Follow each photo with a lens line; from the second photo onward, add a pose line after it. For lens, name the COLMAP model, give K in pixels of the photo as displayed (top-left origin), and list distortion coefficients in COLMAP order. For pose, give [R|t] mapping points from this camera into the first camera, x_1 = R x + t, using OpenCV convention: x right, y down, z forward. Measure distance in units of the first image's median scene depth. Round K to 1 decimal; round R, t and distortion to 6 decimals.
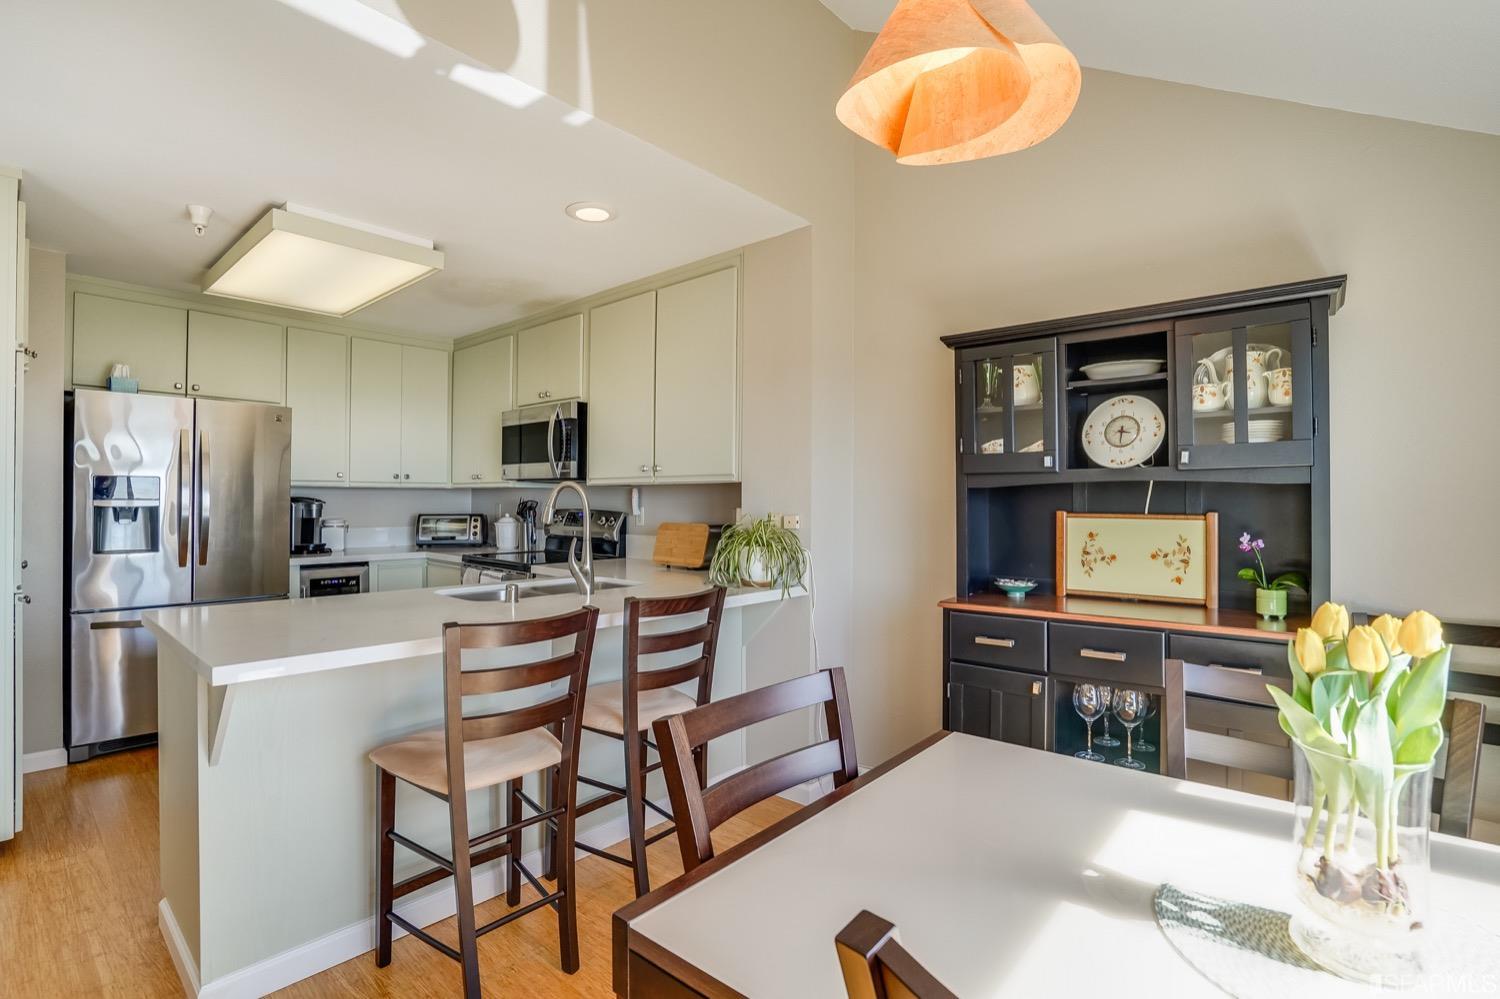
lens RADIAL K [[693.9, 0, 745.0], [0, 693.9, 496.4], [0, 0, 1]] dist [-0.054241, 0.021291]
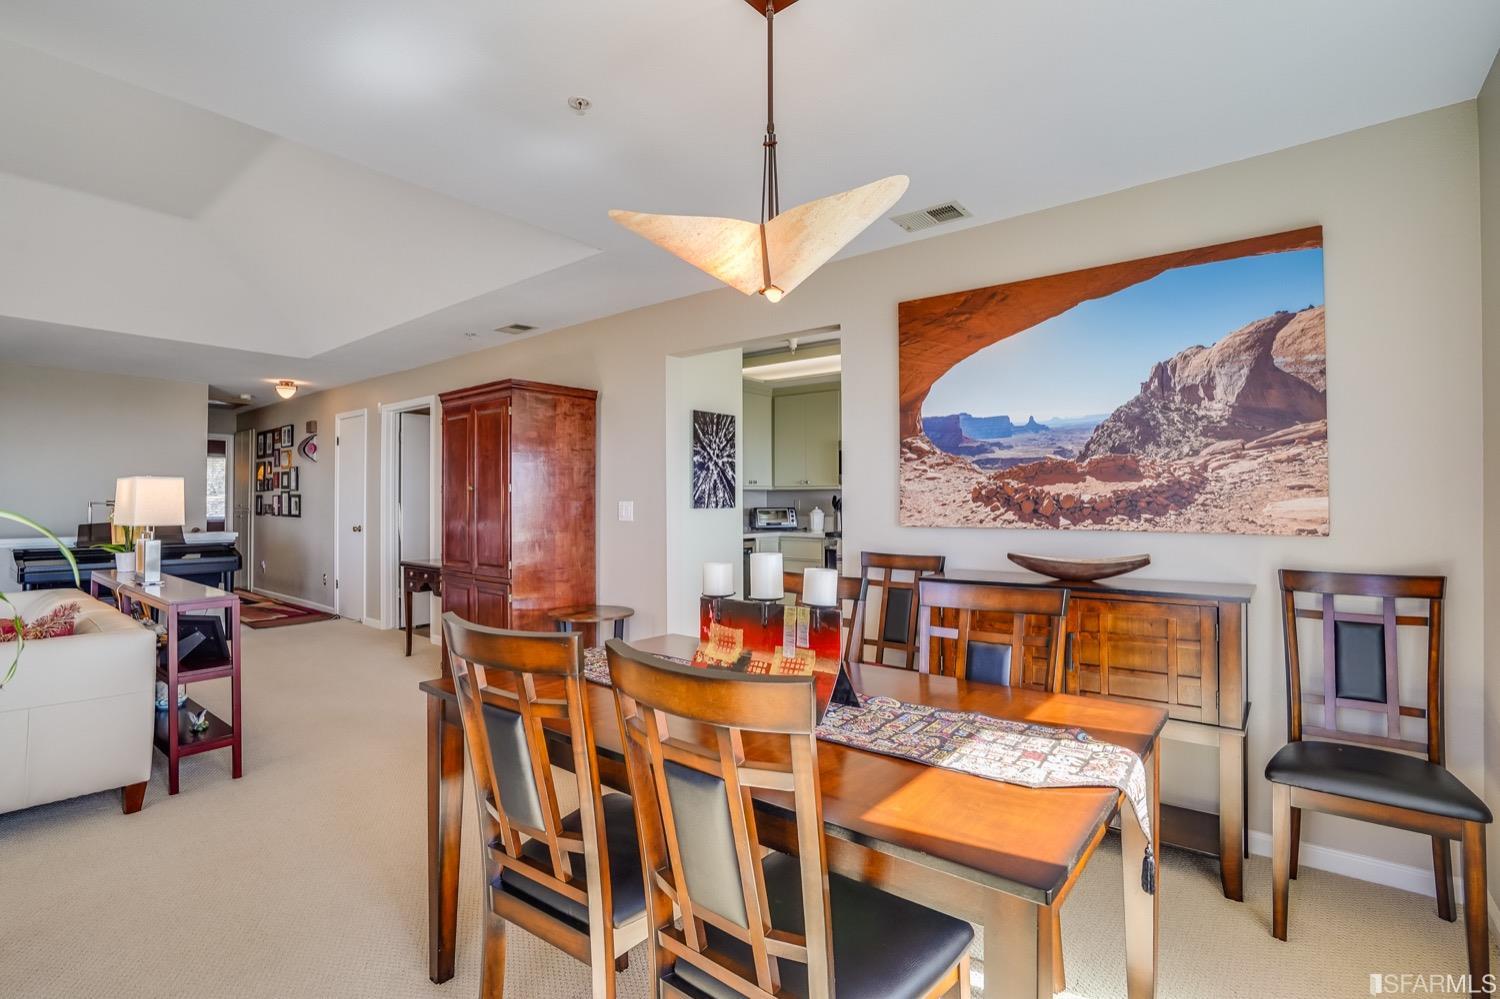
lens RADIAL K [[695.2, 0, 732.1], [0, 695.2, 494.8], [0, 0, 1]] dist [-0.055409, 0.000193]
pose [[0.999435, -0.004125, 0.033367, -0.709508], [0.004218, 0.999987, -0.002723, 0.001355], [-0.033355, 0.002862, 0.999439, -0.613484]]
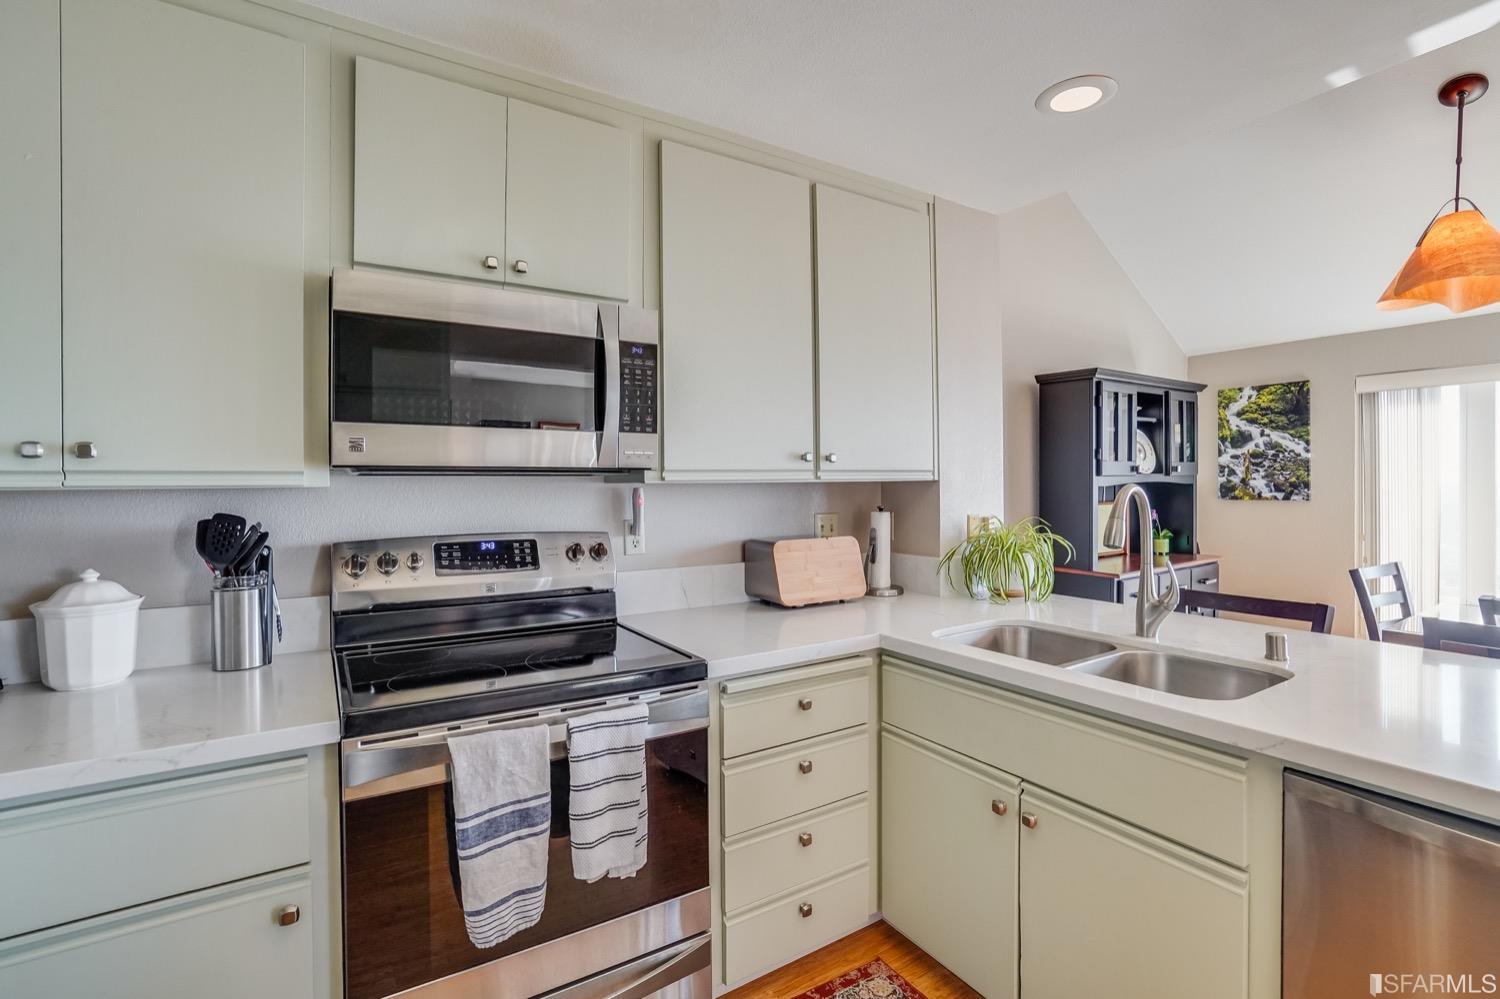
lens RADIAL K [[690.5, 0, 744.0], [0, 690.5, 488.0], [0, 0, 1]] dist [-0.053199, 0.022060]
pose [[0.274731, -0.015993, 0.961388, -0.676734], [0.003398, 0.999872, 0.015662, -0.019744], [-0.961515, -0.001036, 0.274750, 0.784170]]
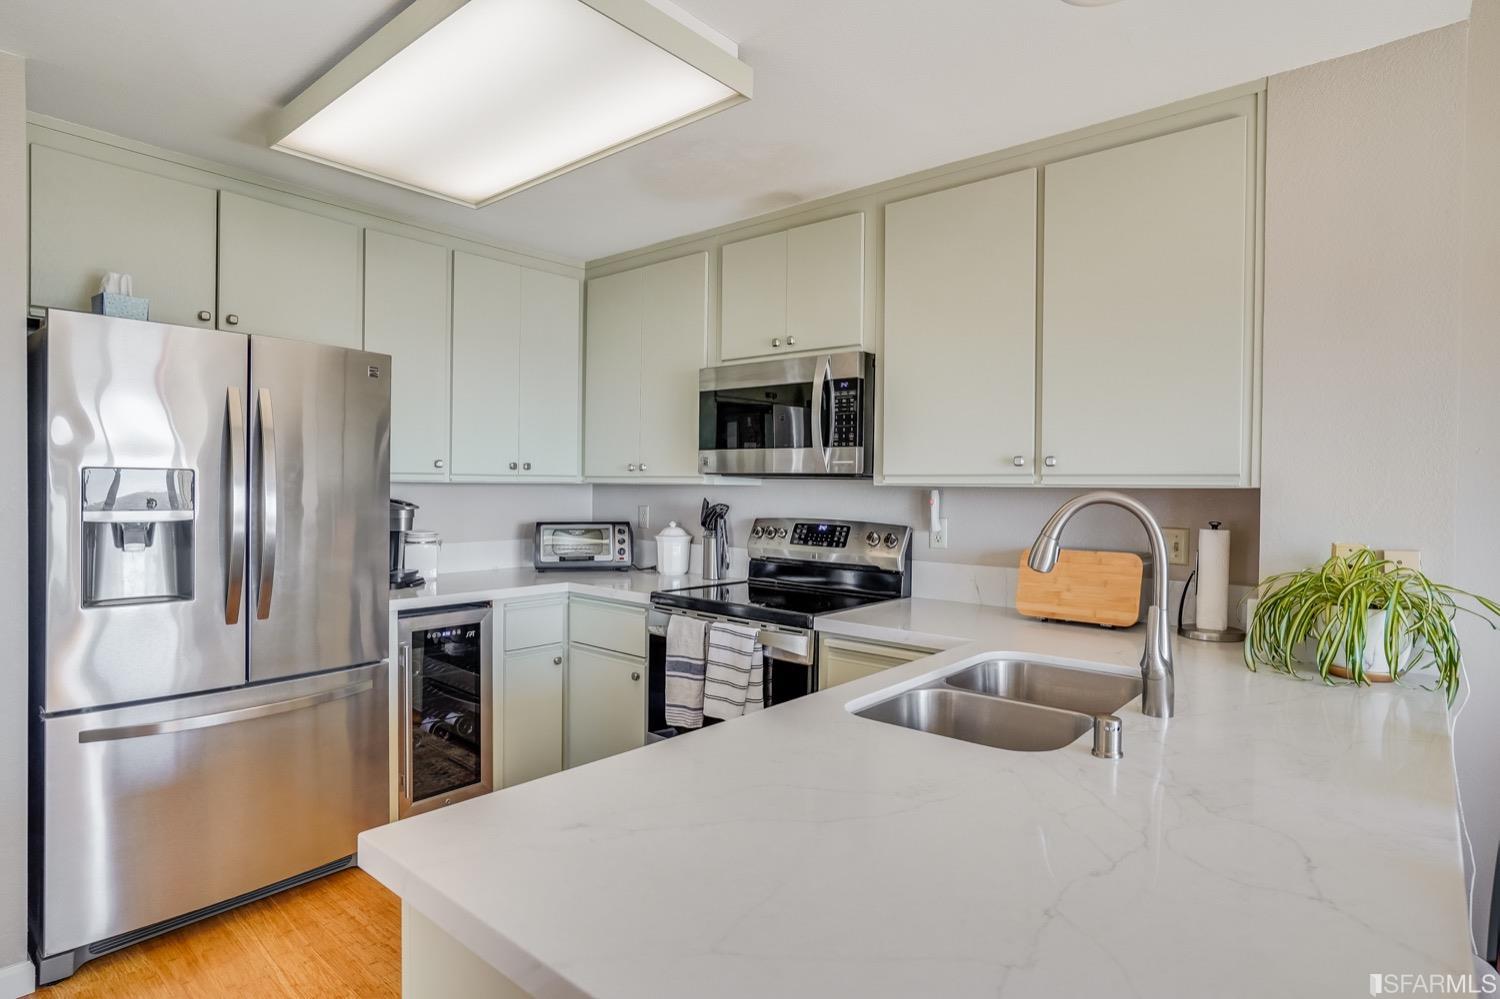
lens RADIAL K [[783.6, 0, 753.5], [0, 783.6, 497.4], [0, 0, 1]] dist [-0.056510, 0.032203]
pose [[0.999694, 0.006275, 0.023914, -0.349191], [-0.006717, 0.999807, 0.018439, -0.017115], [-0.023793, -0.018594, 0.999544, 0.288133]]
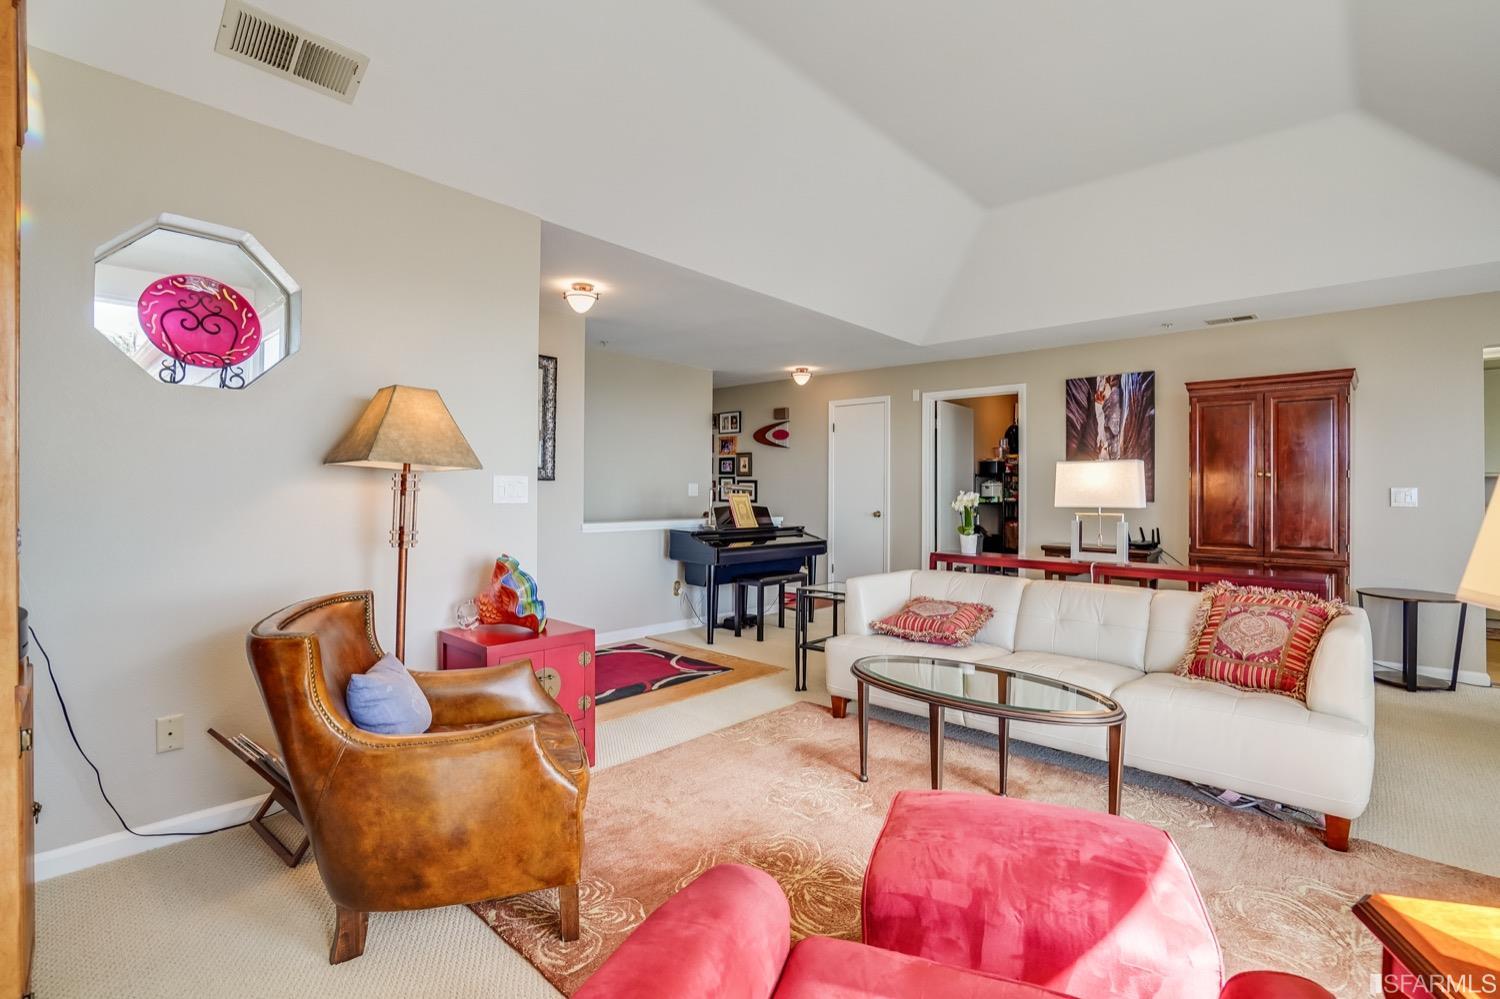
lens RADIAL K [[693.9, 0, 745.0], [0, 693.9, 496.4], [0, 0, 1]] dist [-0.054241, 0.021291]
pose [[0.999569, -0.001678, -0.029307, -1.900270], [0.002205, 0.999836, 0.017971, 0.000096], [0.029272, -0.018028, 0.999409, -0.639647]]
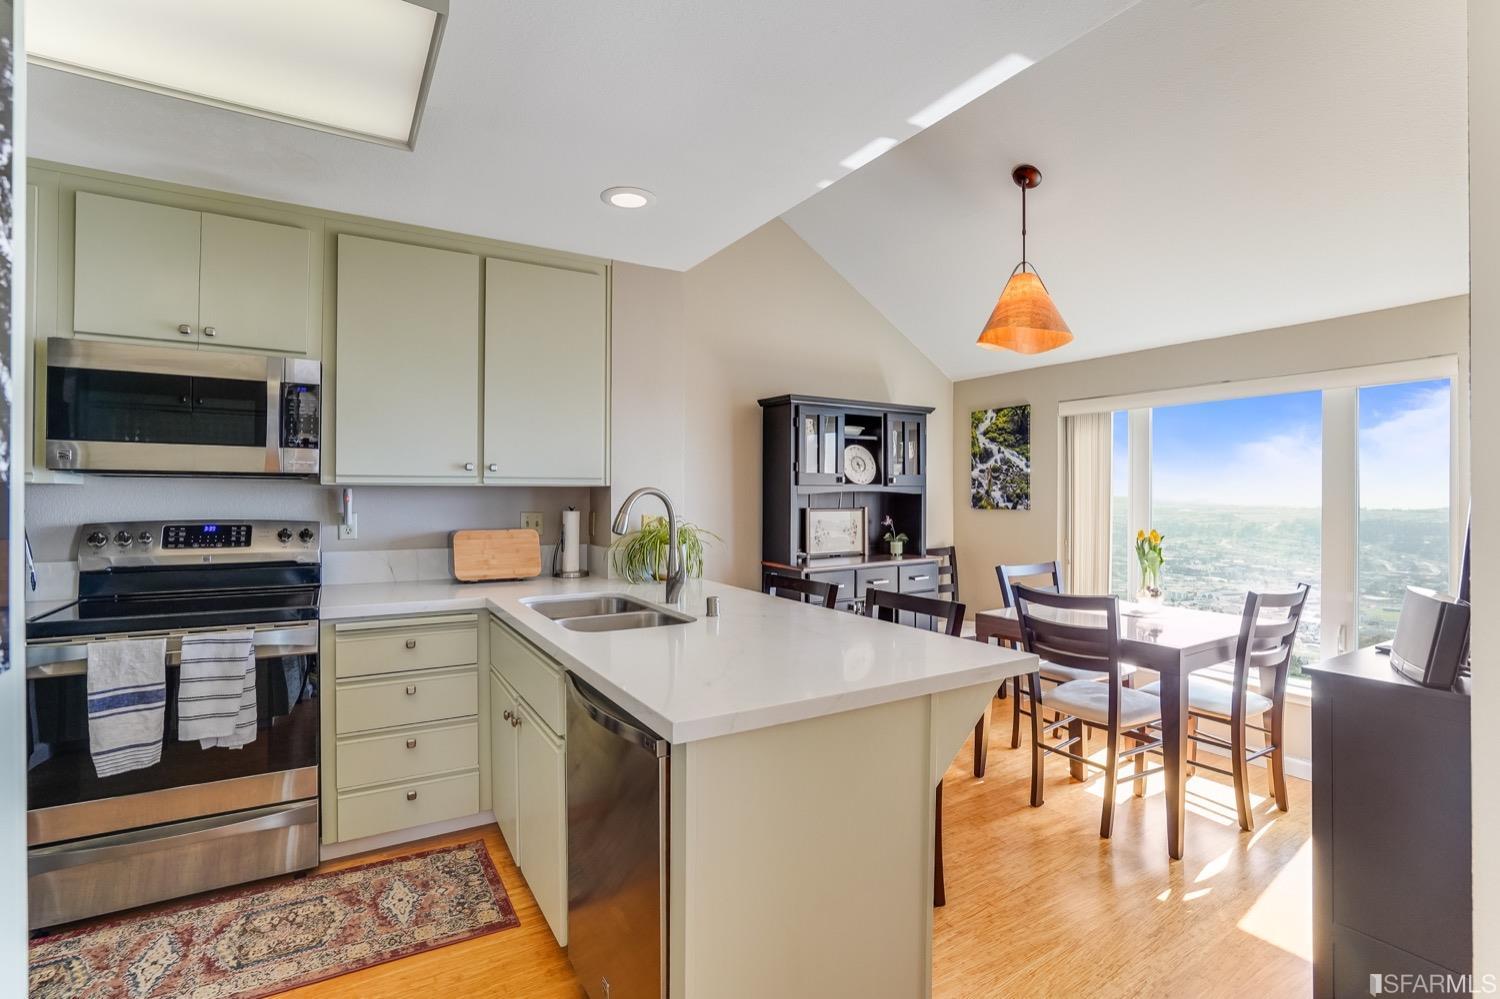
lens RADIAL K [[693.9, 0, 745.0], [0, 693.9, 496.4], [0, 0, 1]] dist [-0.054241, 0.021291]
pose [[0.296357, -0.008016, 0.955044, -0.738729], [-0.007742, 0.999912, 0.010795, -0.014537], [-0.955046, -0.010593, 0.296269, 0.391875]]
